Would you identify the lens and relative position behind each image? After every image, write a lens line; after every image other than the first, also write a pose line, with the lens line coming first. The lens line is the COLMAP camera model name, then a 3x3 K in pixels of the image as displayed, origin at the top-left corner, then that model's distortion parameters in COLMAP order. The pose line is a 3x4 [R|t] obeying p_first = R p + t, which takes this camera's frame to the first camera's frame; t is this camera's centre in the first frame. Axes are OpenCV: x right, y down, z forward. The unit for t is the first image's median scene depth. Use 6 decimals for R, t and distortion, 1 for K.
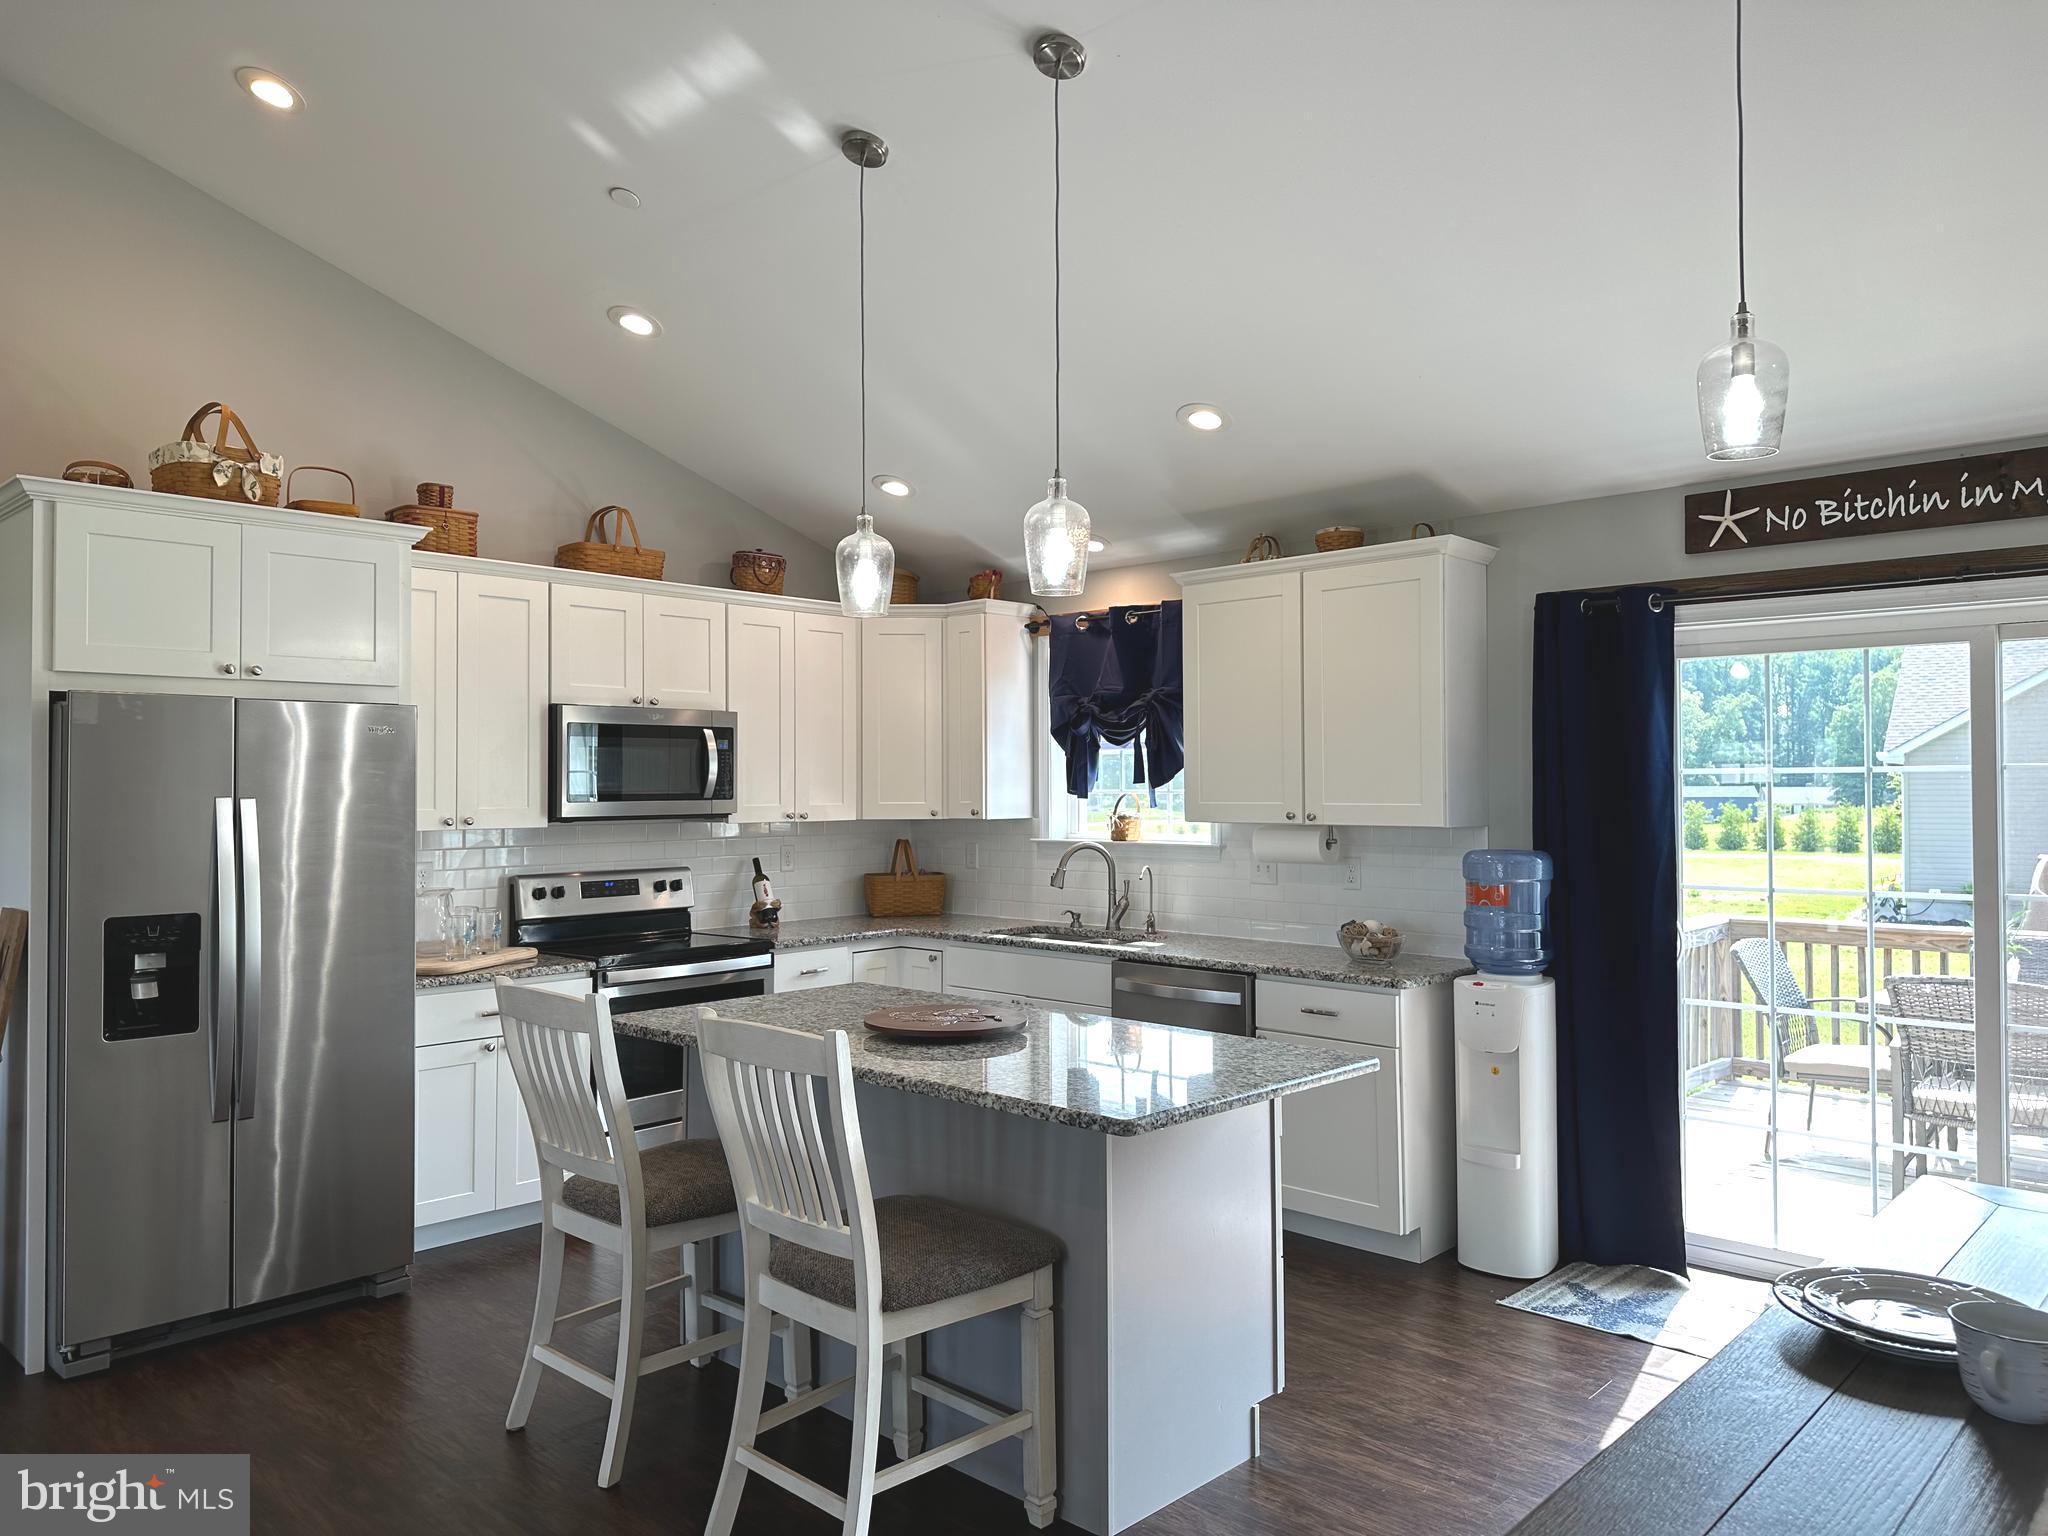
lens RADIAL K [[1422.8, 0, 1024.0], [0, 1422.8, 768.0], [0, 0, 1]] dist [0.087655, -0.113077]
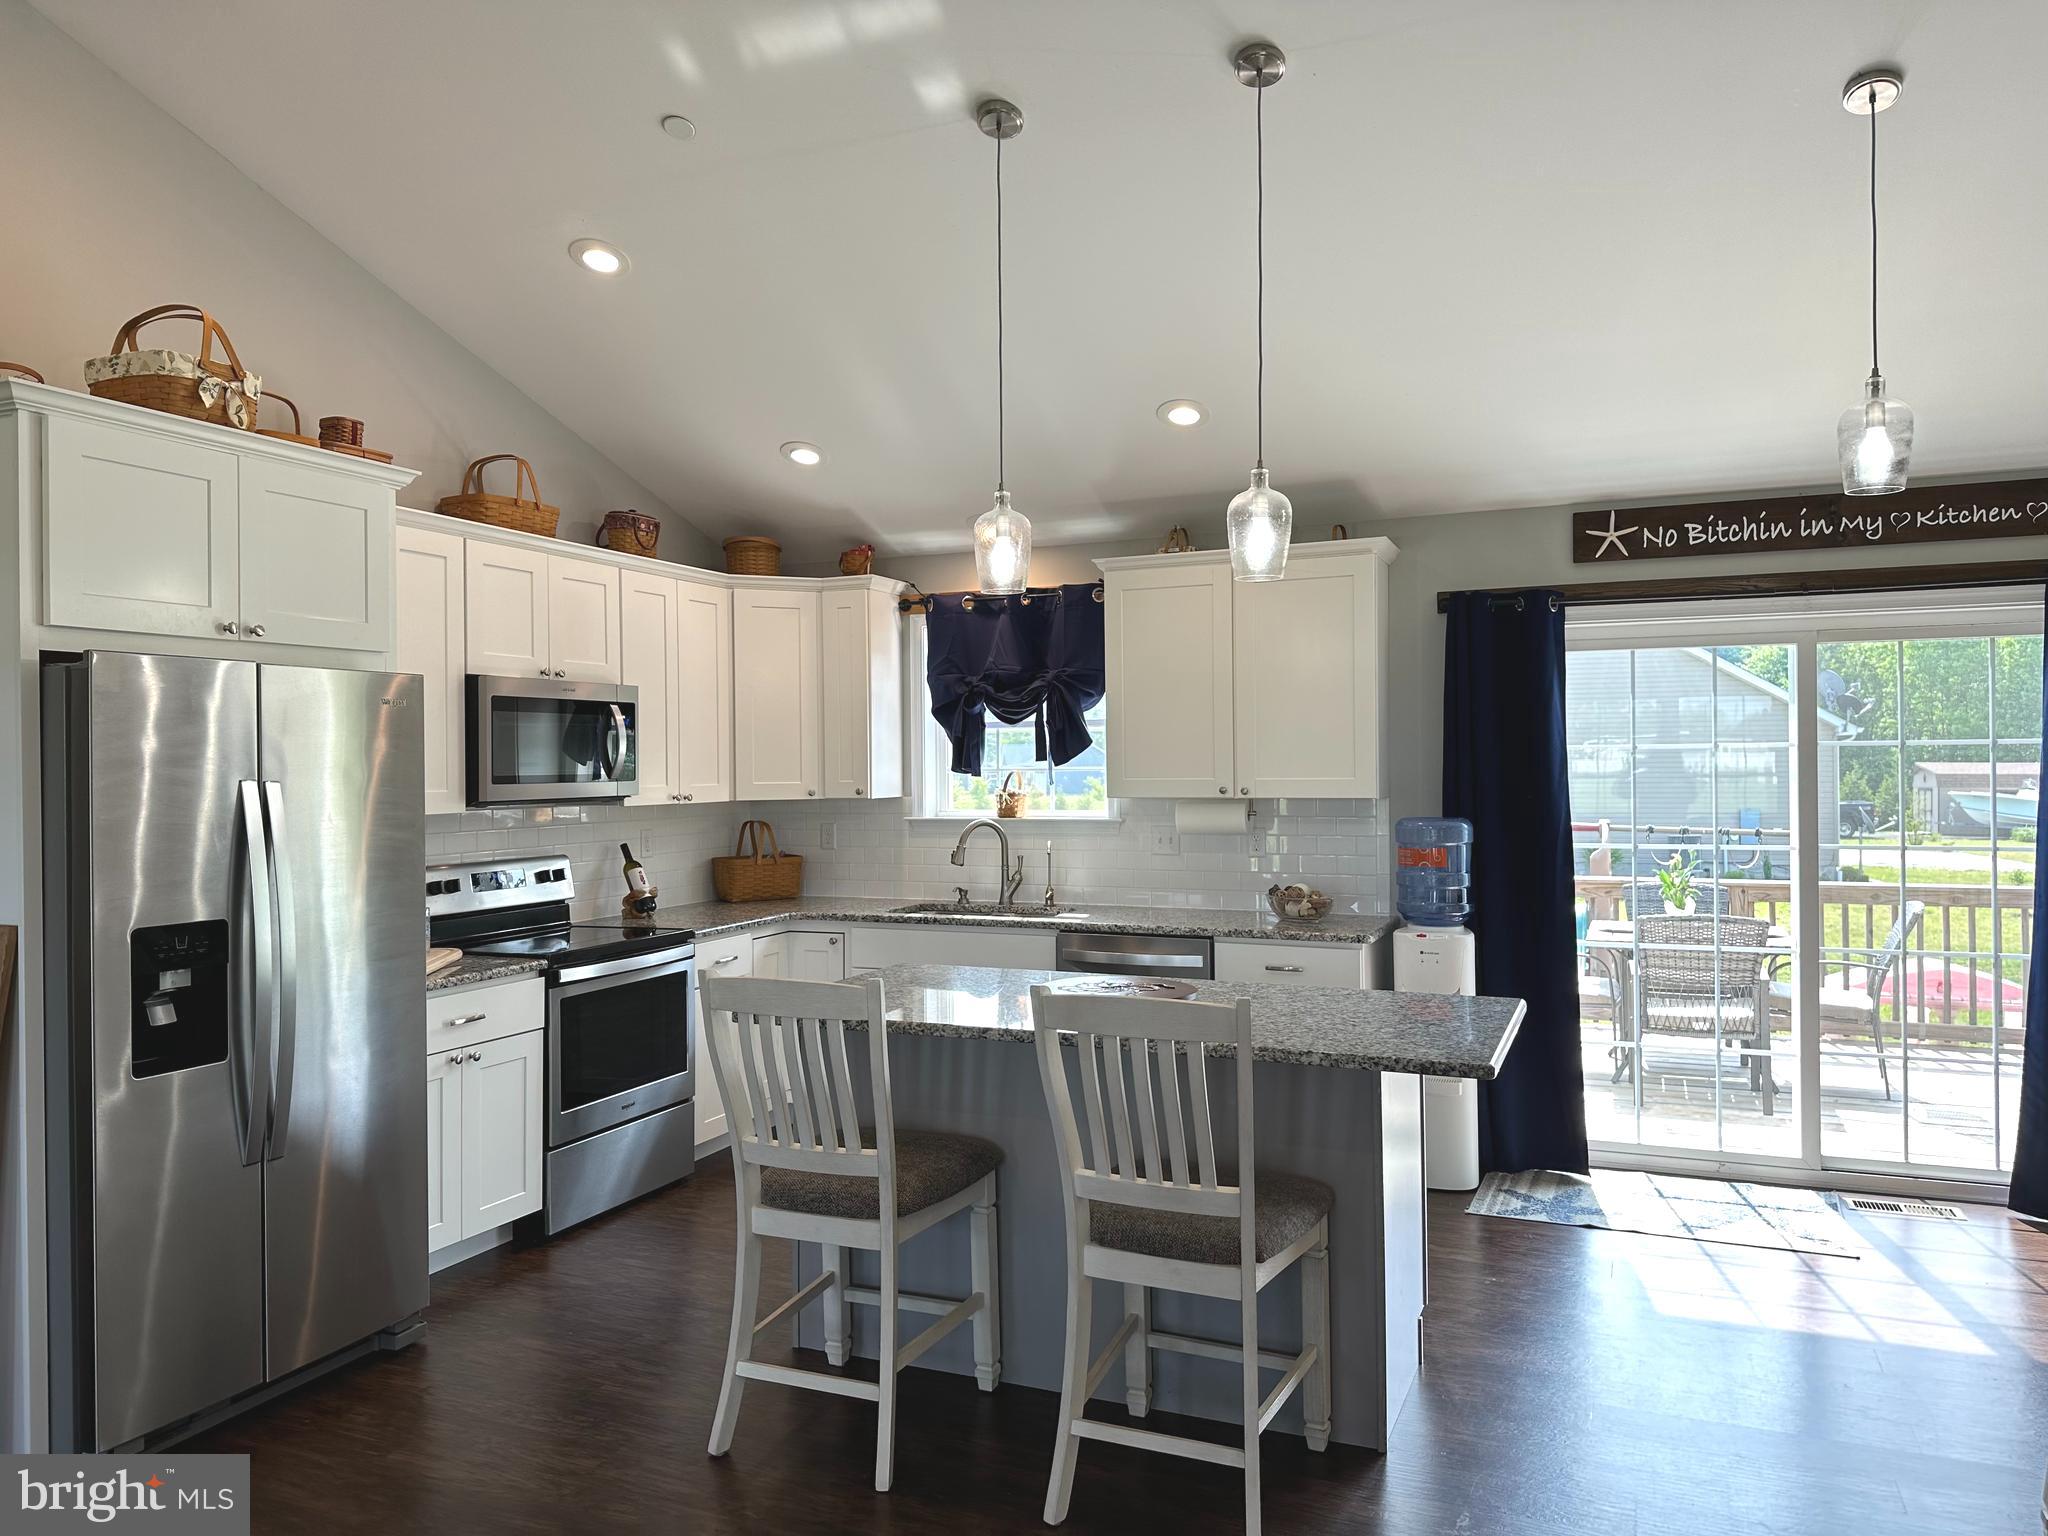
lens RADIAL K [[1422.8, 0, 1024.0], [0, 1422.8, 768.0], [0, 0, 1]] dist [0.087655, -0.113077]
pose [[0.939704, -0.006327, 0.341930, -0.346924], [0.001702, 0.999903, 0.013824, 0.001797], [-0.341985, -0.012409, 0.939624, 0.046017]]
